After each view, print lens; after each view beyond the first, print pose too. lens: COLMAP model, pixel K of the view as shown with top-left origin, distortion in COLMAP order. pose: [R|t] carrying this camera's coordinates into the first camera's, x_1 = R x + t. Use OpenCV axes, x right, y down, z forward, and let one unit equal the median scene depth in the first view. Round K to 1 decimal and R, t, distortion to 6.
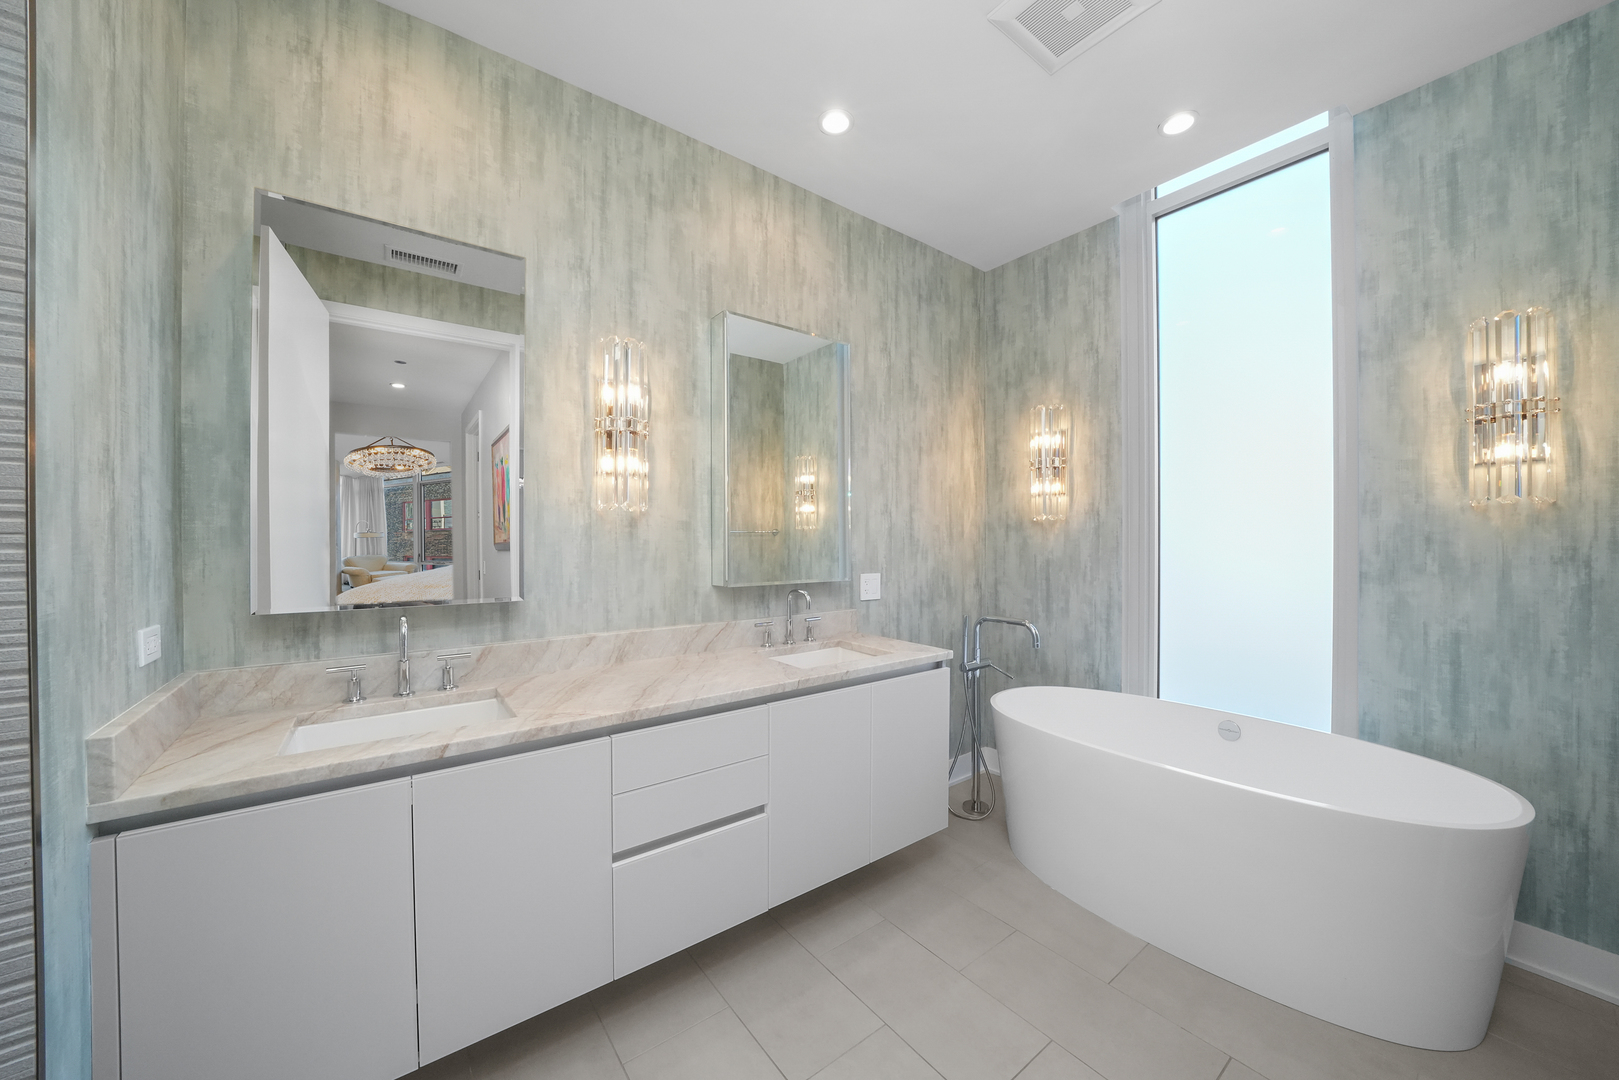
lens RADIAL K [[565.2, 0, 810.9], [0, 565.2, 541.6], [0, 0, 1]] dist [-0.024161, 0.002950]
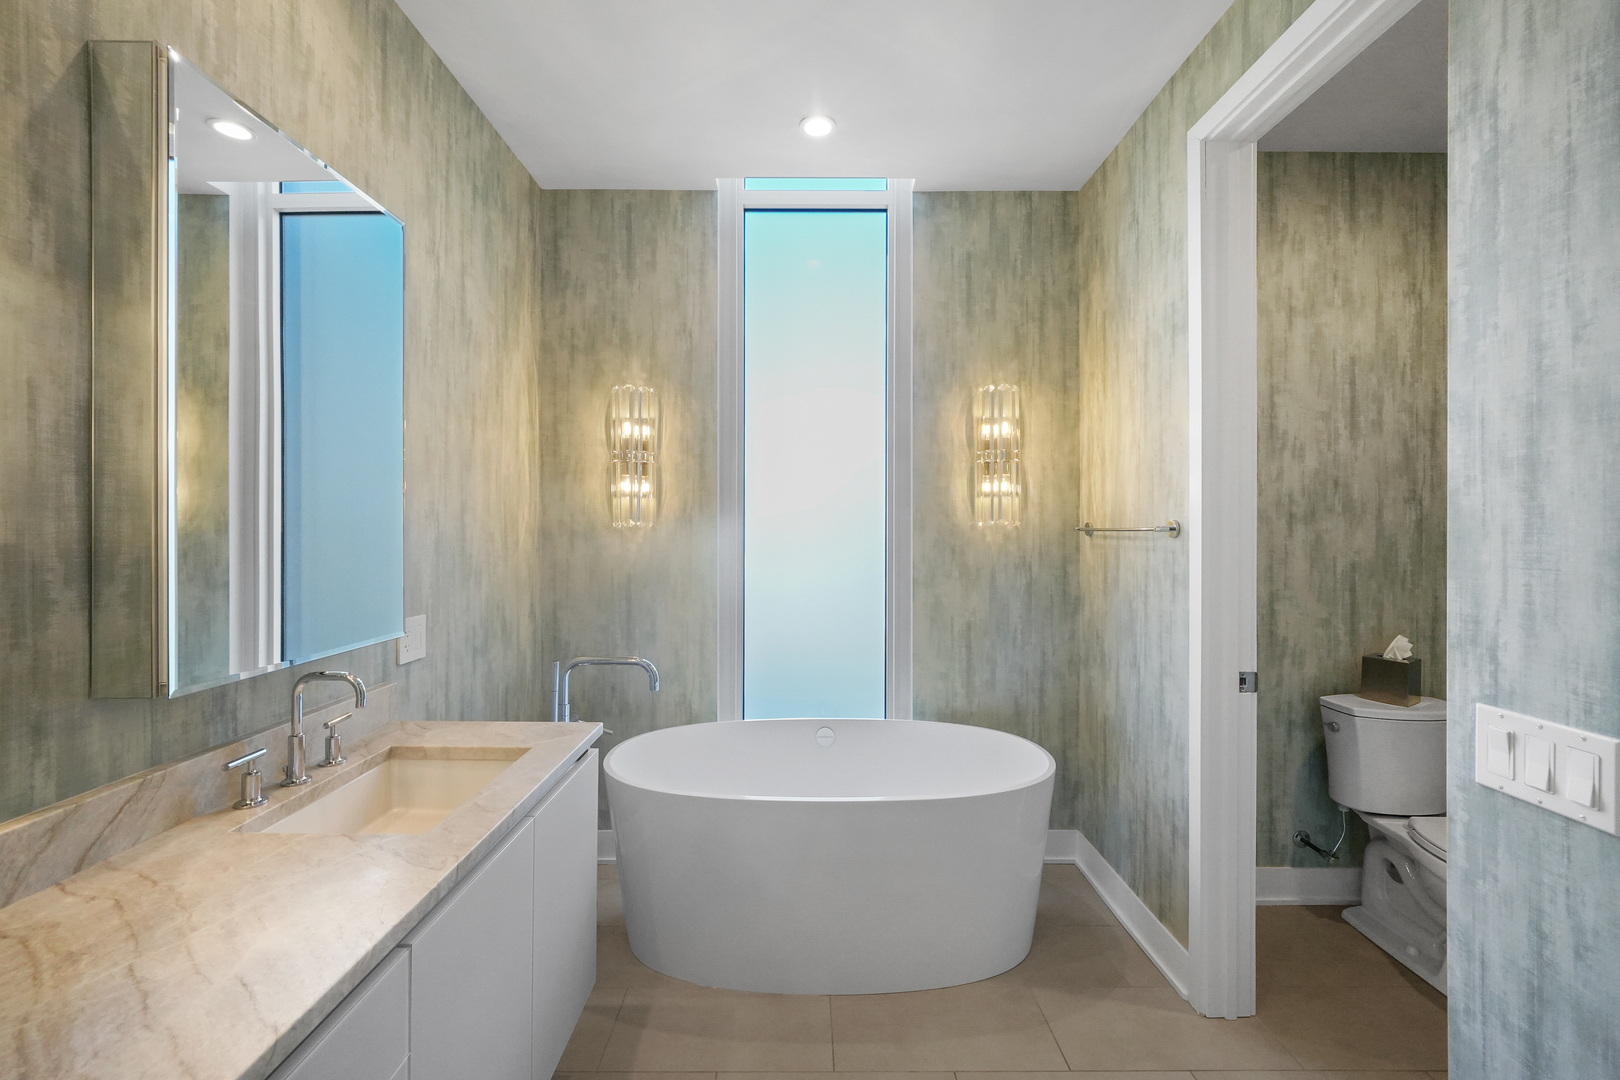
lens RADIAL K [[645.4, 0, 808.7], [0, 645.4, 526.1], [0, 0, 1]] dist [-0.009397, 0.000152]
pose [[0.607322, 0.005354, 0.794438, -0.251874], [0.000610, 0.999974, -0.007206, -0.048828], [-0.794456, 0.004861, 0.607303, 0.350466]]
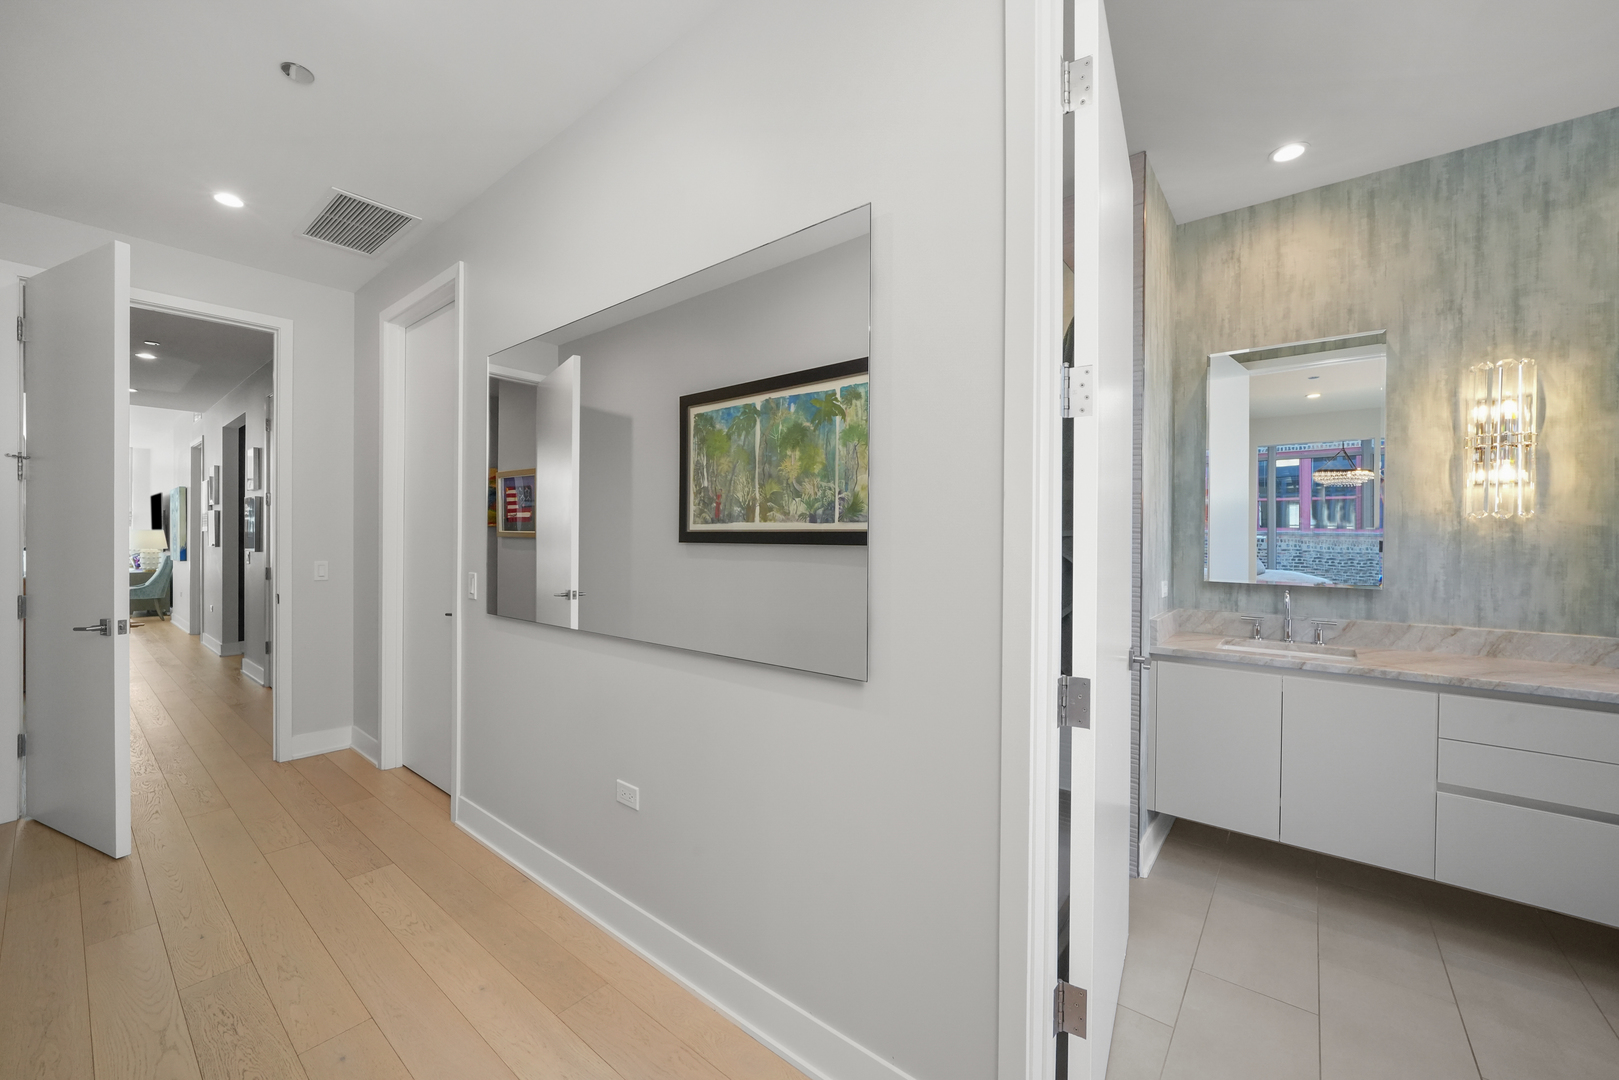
lens RADIAL K [[623.4, 0, 803.7], [0, 623.4, 537.7], [0, 0, 1]] dist [-0.003598, 0.001214]
pose [[0.226627, 0.005687, -0.973965, 0.520913], [-0.012536, 0.999917, 0.002921, -0.003416], [0.973901, 0.011548, 0.226679, -0.567403]]
